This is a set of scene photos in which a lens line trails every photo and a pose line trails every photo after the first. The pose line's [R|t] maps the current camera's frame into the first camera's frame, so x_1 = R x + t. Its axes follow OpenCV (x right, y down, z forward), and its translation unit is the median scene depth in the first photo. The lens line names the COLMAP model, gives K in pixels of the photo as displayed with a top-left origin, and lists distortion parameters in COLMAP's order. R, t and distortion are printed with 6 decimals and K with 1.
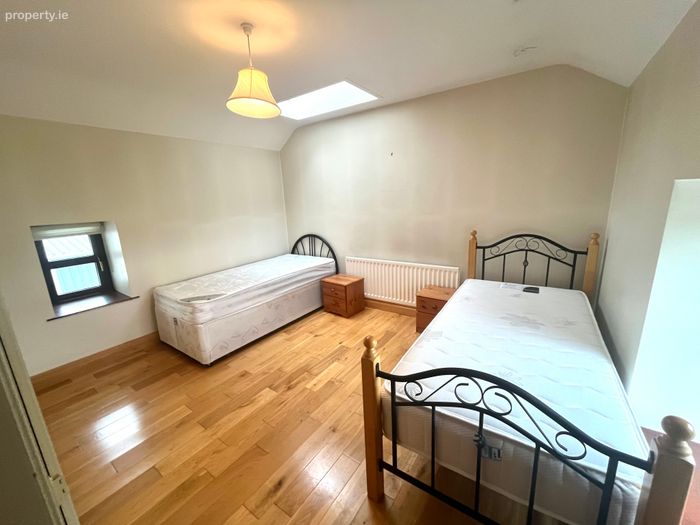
lens RADIAL K [[284.1, 0, 347.7], [0, 284.1, 262.1], [0, 0, 1]] dist [-0.001621, -0.000244]
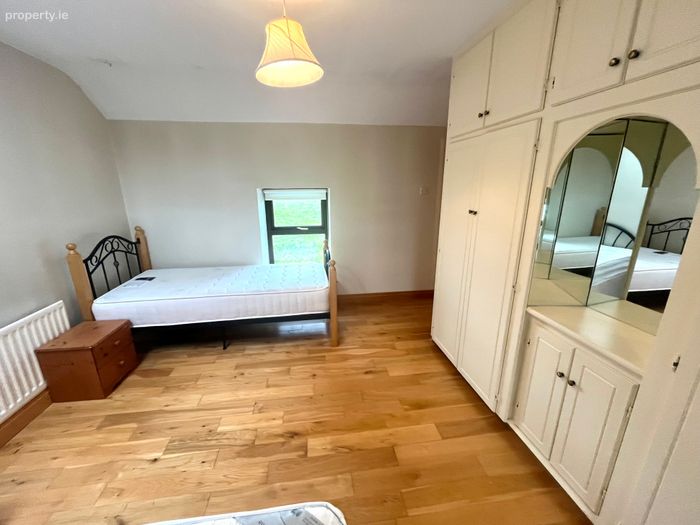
lens RADIAL K [[284.1, 0, 347.7], [0, 284.1, 262.1], [0, 0, 1]] dist [-0.001621, -0.000244]
pose [[-0.686391, -0.140650, 0.713502, -0.723677], [0.204915, 0.903959, 0.375323, -0.225675], [-0.697766, 0.403826, -0.591648, 1.056320]]
